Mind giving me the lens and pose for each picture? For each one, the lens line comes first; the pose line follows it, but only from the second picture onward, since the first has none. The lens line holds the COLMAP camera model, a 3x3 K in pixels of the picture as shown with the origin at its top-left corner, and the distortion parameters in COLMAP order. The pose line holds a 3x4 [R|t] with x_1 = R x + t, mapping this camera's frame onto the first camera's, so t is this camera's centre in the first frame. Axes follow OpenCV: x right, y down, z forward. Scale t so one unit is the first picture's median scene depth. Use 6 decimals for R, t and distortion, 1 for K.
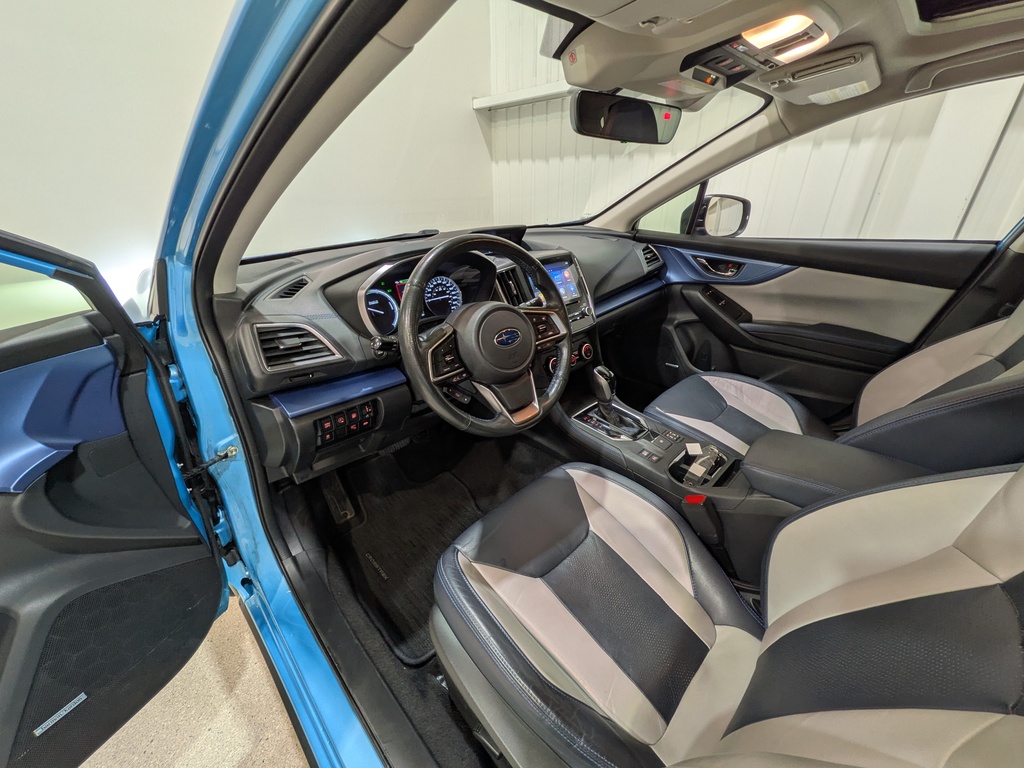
lens RADIAL K [[401.9, 0, 512.0], [0, 401.9, 384.0], [0, 0, 1]] dist [-0.001985, -0.000156]
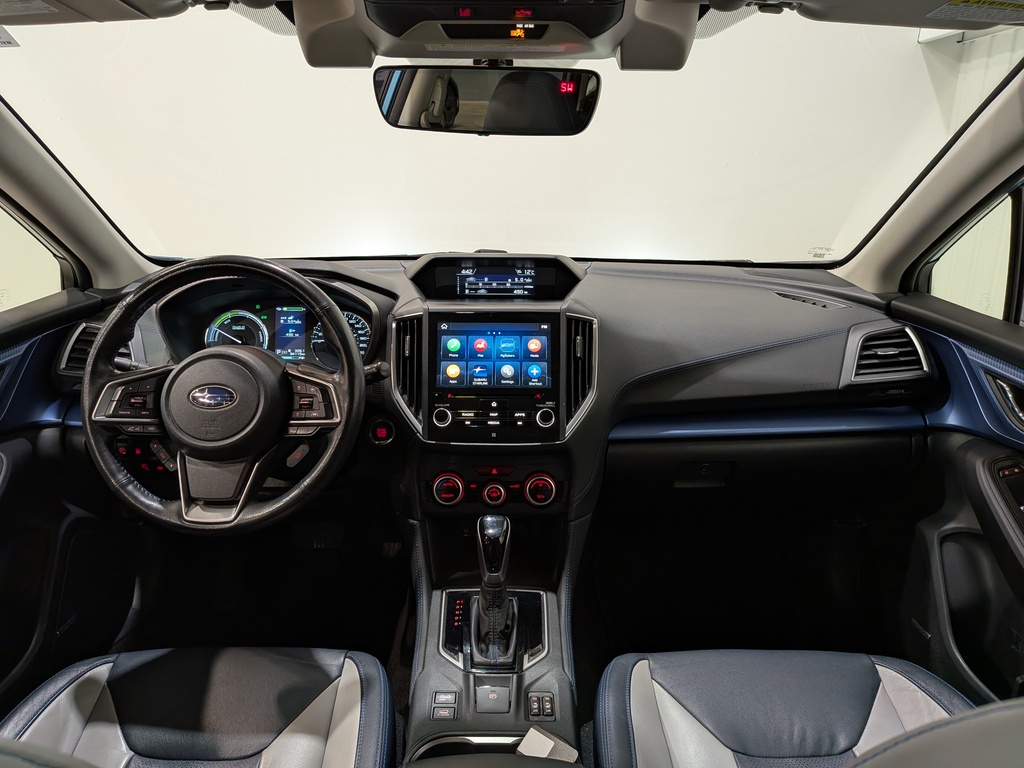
lens RADIAL K [[730.5, 0, 497.3], [0, 730.5, 387.3], [0, 0, 1]] dist [0.084000, -0.153820]
pose [[0.713266, 0.215830, -0.666835, 0.898581], [-0.325008, 0.944785, -0.041846, -0.178032], [0.620984, 0.246574, 0.744030, 0.249206]]
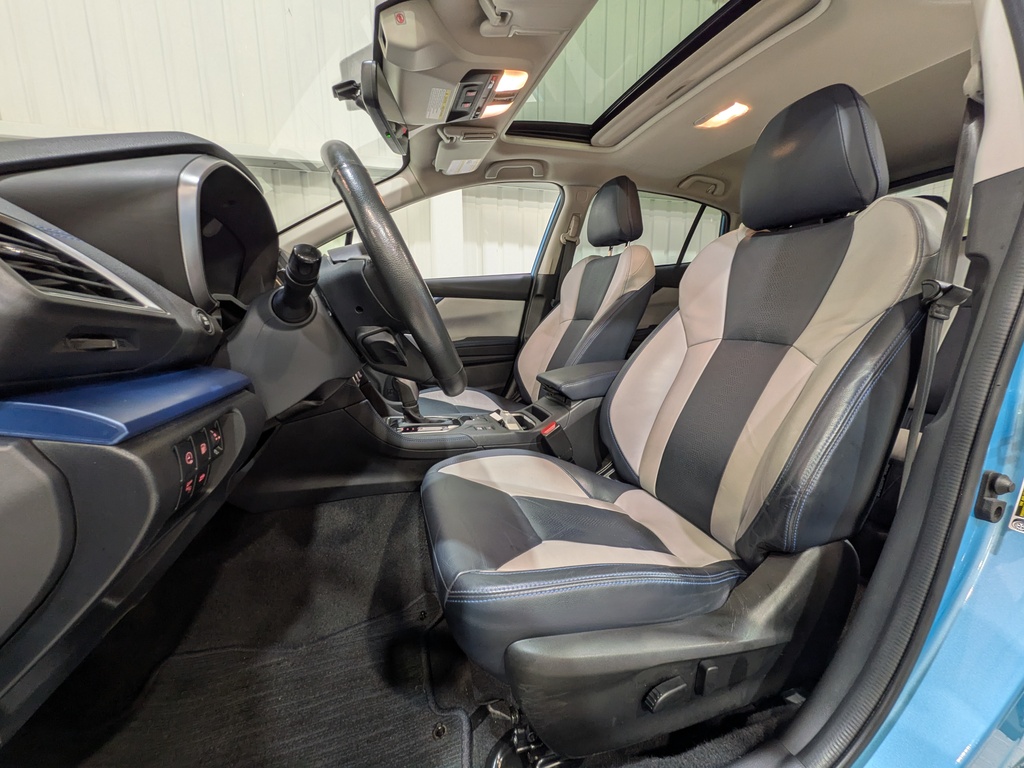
lens RADIAL K [[401.9, 0, 512.0], [0, 401.9, 384.0], [0, 0, 1]] dist [-0.001985, -0.000156]
pose [[0.438279, -0.158773, 0.884705, -0.506429], [0.405690, 0.913258, -0.037080, 0.136737], [-0.802077, 0.375168, 0.464675, 0.405604]]
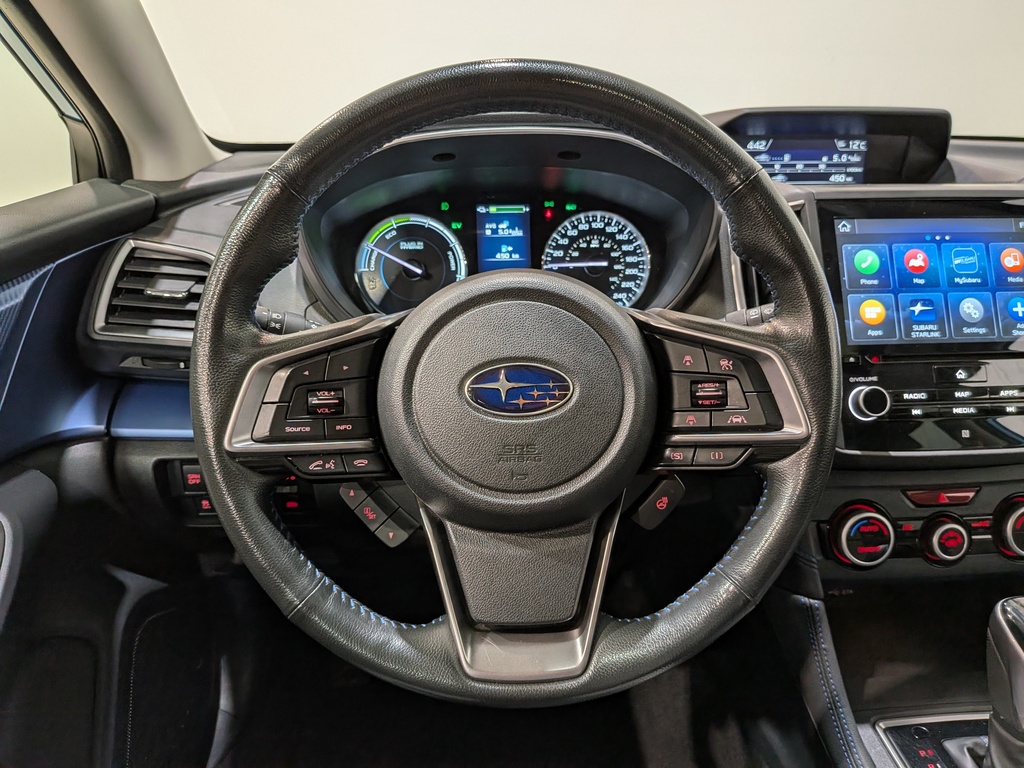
lens RADIAL K [[732.1, 0, 512.0], [0, 732.1, 384.0], [0, 0, 1]] dist [0.074185, -0.129383]
pose [[0.756985, 0.241925, -0.606997, 0.232887], [-0.295212, 0.955349, 0.012606, -0.091883], [0.582944, 0.169650, 0.794604, 0.412795]]
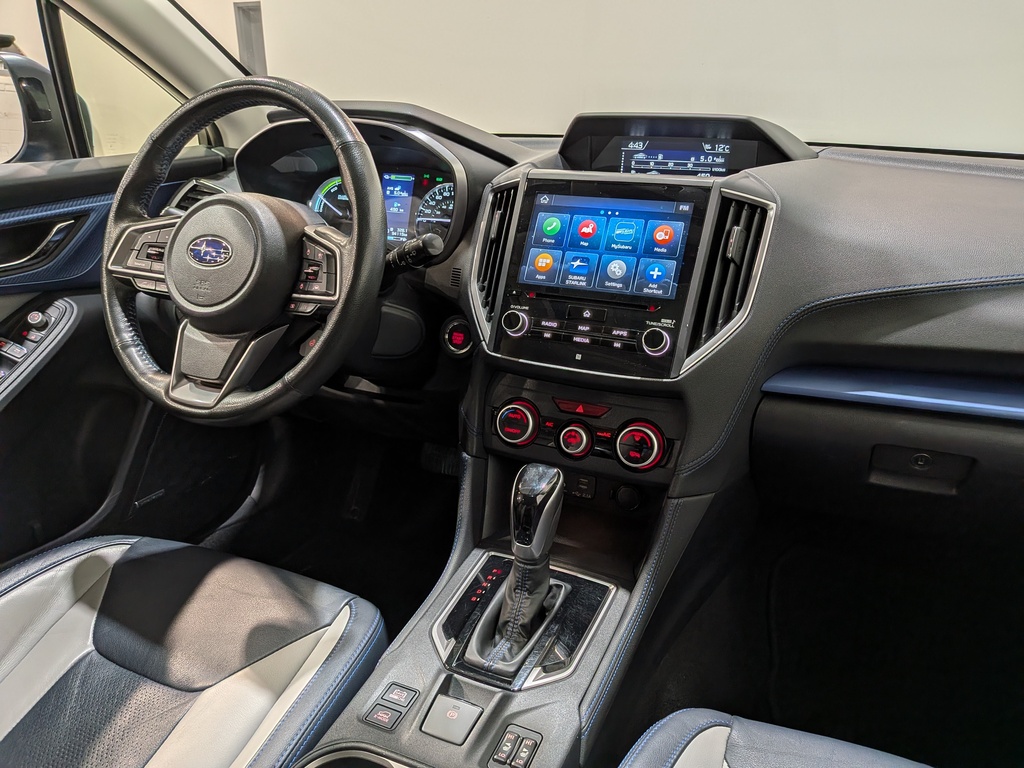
lens RADIAL K [[724.9, 0, 527.9], [0, 724.9, 407.5], [0, 0, 1]] dist [0.102387, -0.186325]
pose [[0.376748, 0.364212, -0.851710, 0.830497], [-0.431070, 0.882768, 0.186813, -0.228904], [0.819902, 0.296765, 0.489582, 0.688070]]
